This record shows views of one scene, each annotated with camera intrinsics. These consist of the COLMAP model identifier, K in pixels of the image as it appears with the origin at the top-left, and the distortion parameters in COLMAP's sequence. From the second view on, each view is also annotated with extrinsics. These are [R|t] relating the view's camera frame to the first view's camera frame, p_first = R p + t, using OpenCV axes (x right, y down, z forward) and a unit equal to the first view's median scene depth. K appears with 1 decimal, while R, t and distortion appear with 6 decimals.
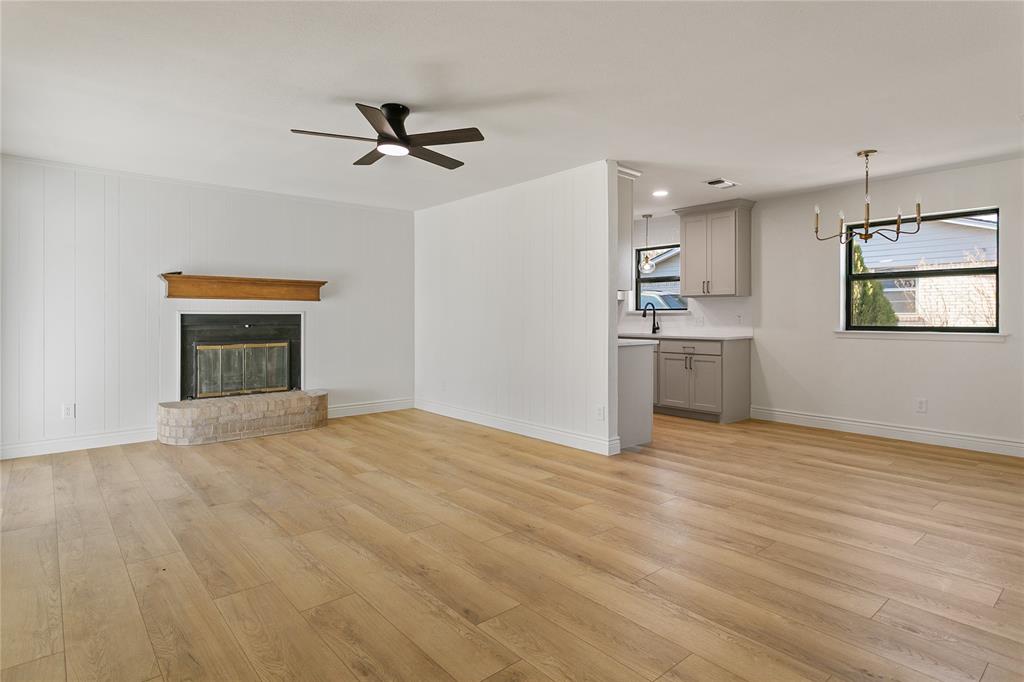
lens RADIAL K [[544.8, 0, 504.9], [0, 544.8, 319.9], [0, 0, 1]] dist [0.000637, 0.000342]
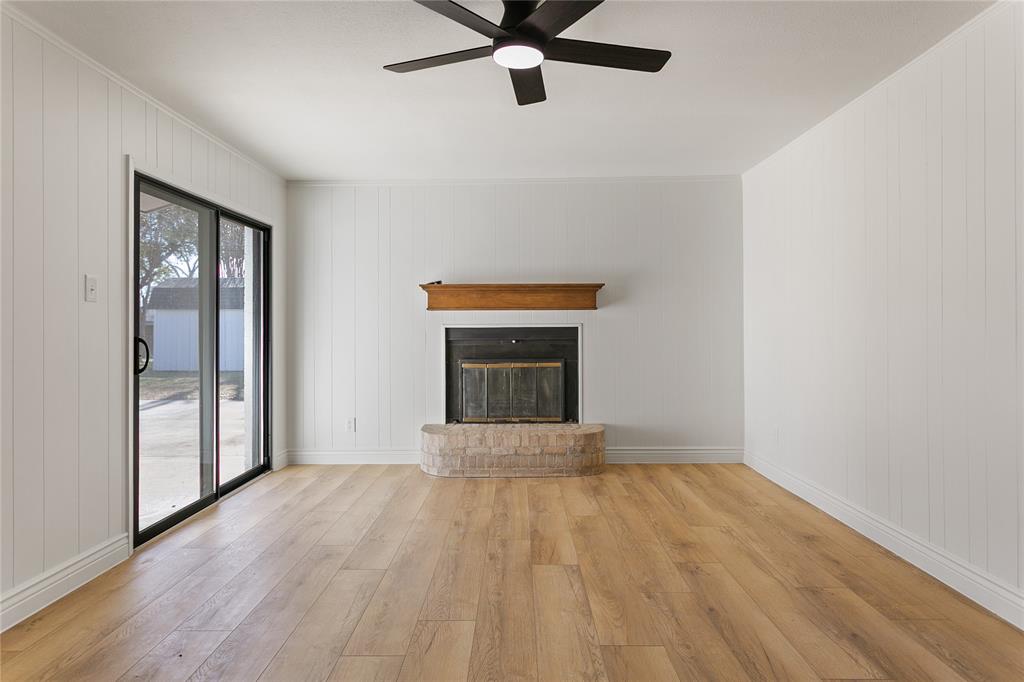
lens RADIAL K [[606.8, 0, 506.8], [0, 606.8, 330.4], [0, 0, 1]] dist [-0.003805, 0.000151]
pose [[0.751906, -0.002779, -0.659264, 0.146123], [0.001690, 0.999996, -0.002288, -0.004160], [0.659268, 0.000606, 0.751908, 0.310320]]
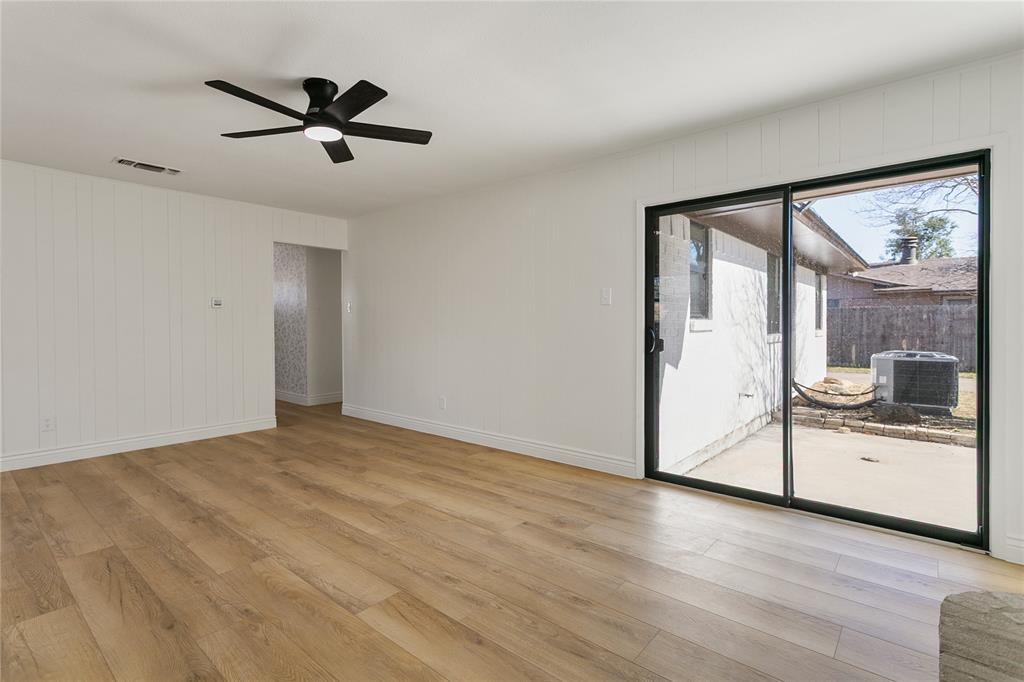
lens RADIAL K [[489.8, 0, 511.0], [0, 489.8, 333.6], [0, 0, 1]] dist [0.004092, 0.000257]
pose [[-0.986357, 0.007784, -0.164433, -0.238340], [0.003141, 0.999590, 0.028475, -0.010398], [0.164588, 0.027570, -0.985977, 1.170012]]
